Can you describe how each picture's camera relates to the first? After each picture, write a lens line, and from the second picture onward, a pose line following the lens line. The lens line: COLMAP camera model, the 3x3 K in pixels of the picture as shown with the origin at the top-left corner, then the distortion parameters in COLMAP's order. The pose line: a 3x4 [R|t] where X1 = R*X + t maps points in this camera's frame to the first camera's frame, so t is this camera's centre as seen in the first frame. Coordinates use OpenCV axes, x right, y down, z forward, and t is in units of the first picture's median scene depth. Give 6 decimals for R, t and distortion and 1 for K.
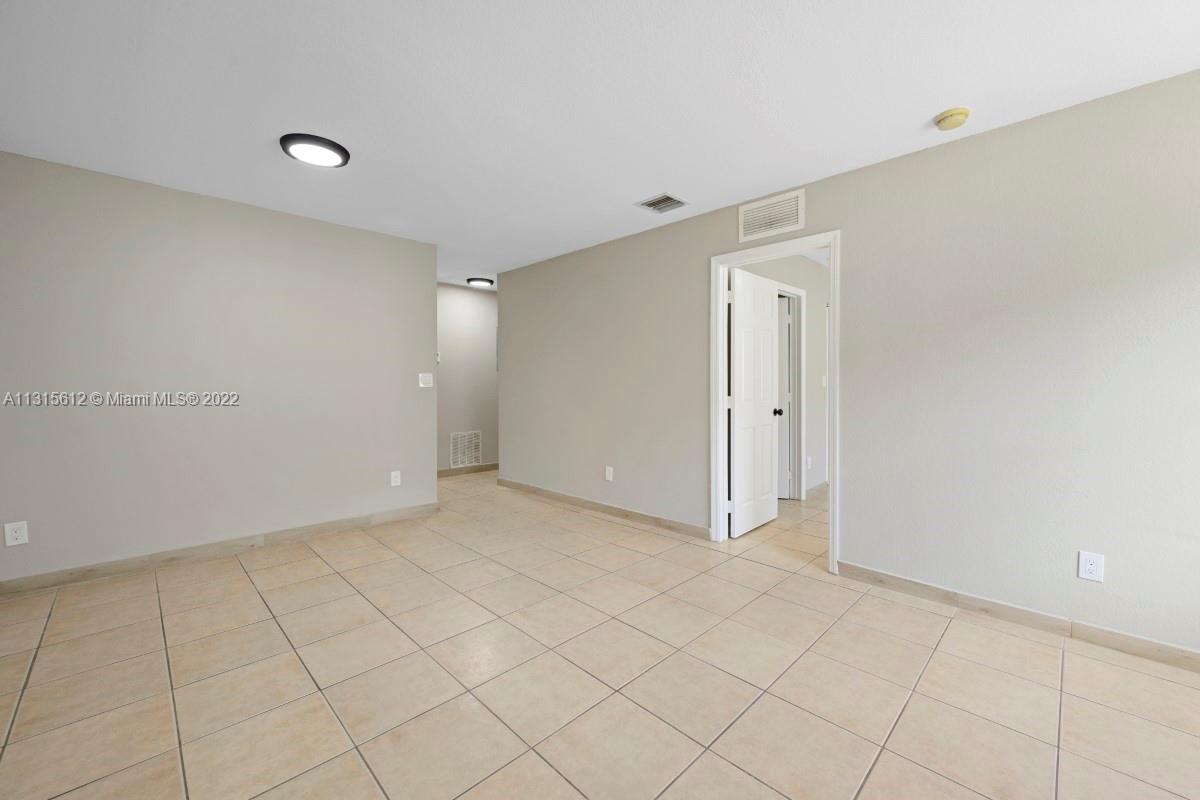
lens RADIAL K [[473.7, 0, 598.3], [0, 473.7, 385.4], [0, 0, 1]] dist [0.000590, 0.000098]
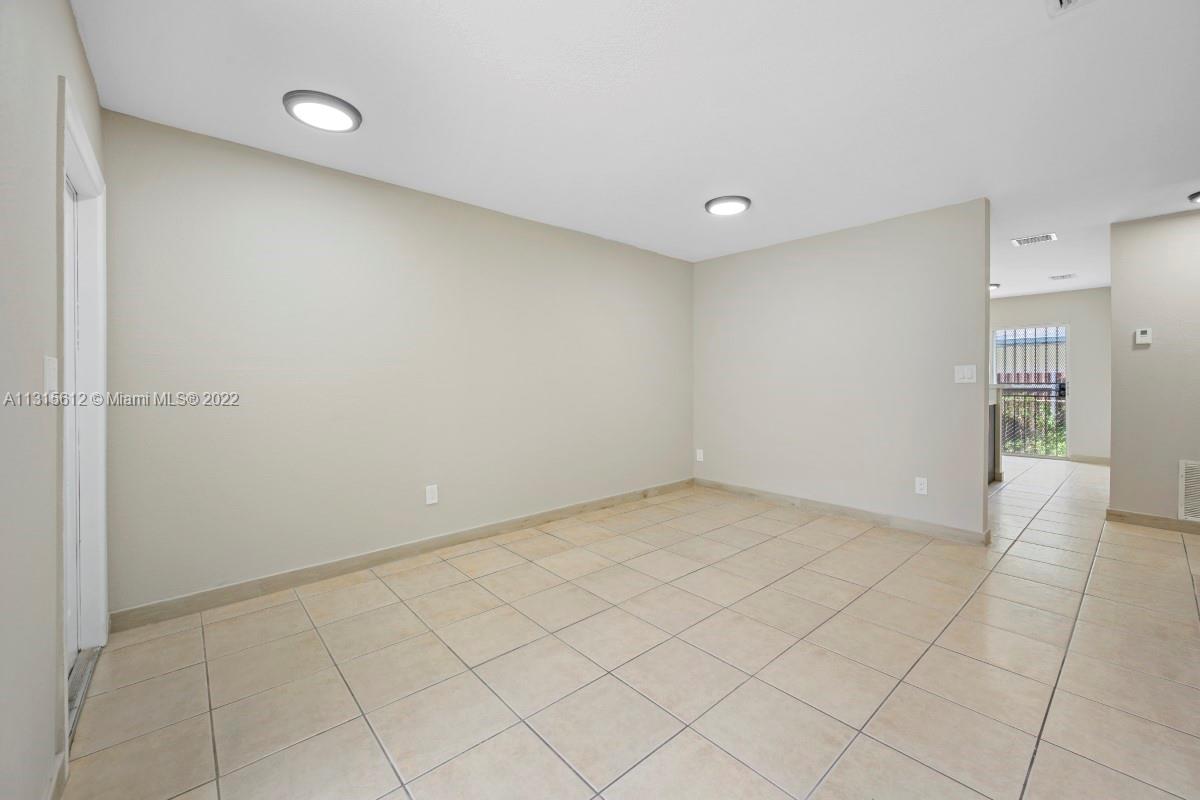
lens RADIAL K [[486.9, 0, 620.9], [0, 486.9, 373.3], [0, 0, 1]] dist [0.000900, 0.000450]
pose [[-0.035755, -0.008130, -0.999328, 0.652580], [-0.001545, 0.999966, -0.008080, -0.005825], [0.999359, 0.001255, -0.035766, 0.618173]]
